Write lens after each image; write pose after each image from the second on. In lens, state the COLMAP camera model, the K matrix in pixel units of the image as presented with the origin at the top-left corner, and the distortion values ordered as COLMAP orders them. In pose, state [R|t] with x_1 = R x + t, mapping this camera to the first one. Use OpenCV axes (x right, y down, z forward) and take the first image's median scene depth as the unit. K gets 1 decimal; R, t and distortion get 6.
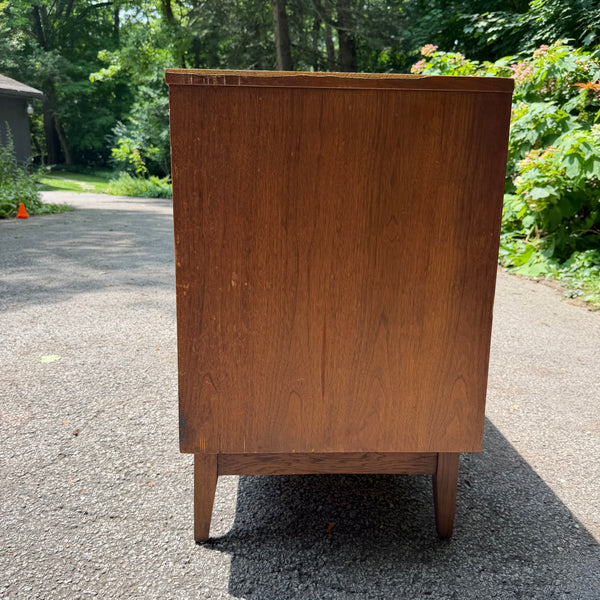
lens RADIAL K [[569.1, 0, 298.0], [0, 569.1, 297.7], [0, 0, 1]] dist [0.109176, -0.203279]
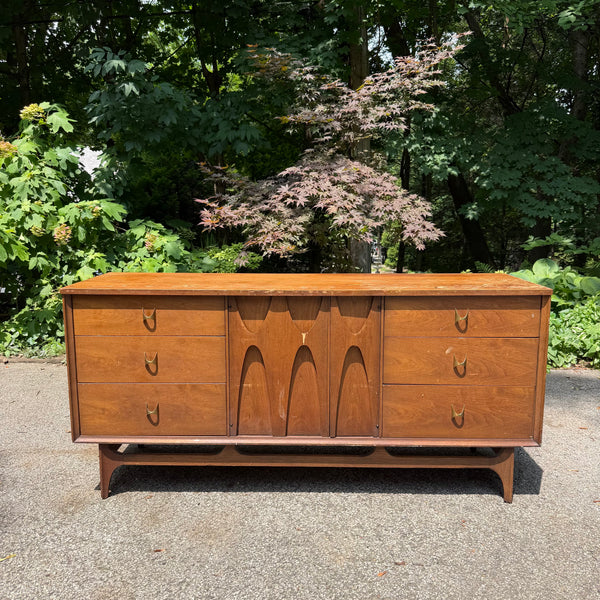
lens RADIAL K [[567.4, 0, 299.4], [0, 567.4, 297.6], [0, 0, 1]] dist [0.129147, -0.261276]
pose [[0.059226, -0.174903, 0.982803, -2.525089], [0.205130, 0.965653, 0.159489, -0.904878], [-0.976941, 0.192156, 0.093070, 1.699704]]
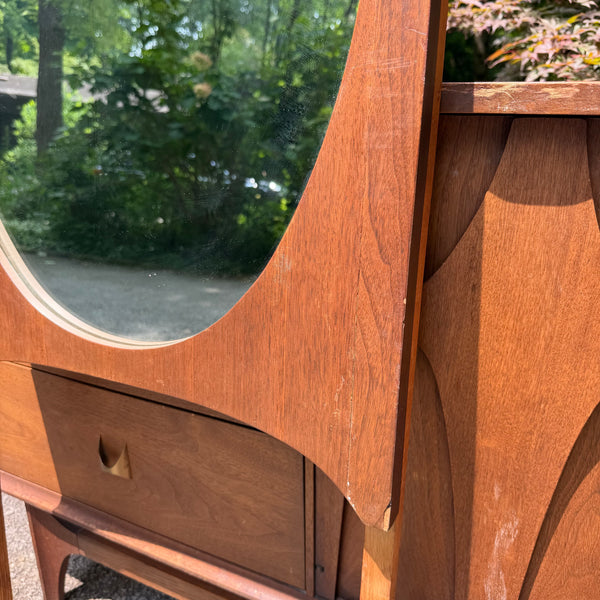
lens RADIAL K [[586.9, 0, 300.0], [0, 586.9, 300.0], [0, 0, 1]] dist [-0.010748, -0.012229]
pose [[0.476063, -0.320308, 0.819003, -0.764941], [0.198101, 0.946432, 0.254994, -0.578515], [-0.856808, 0.040853, 0.514015, 1.932685]]
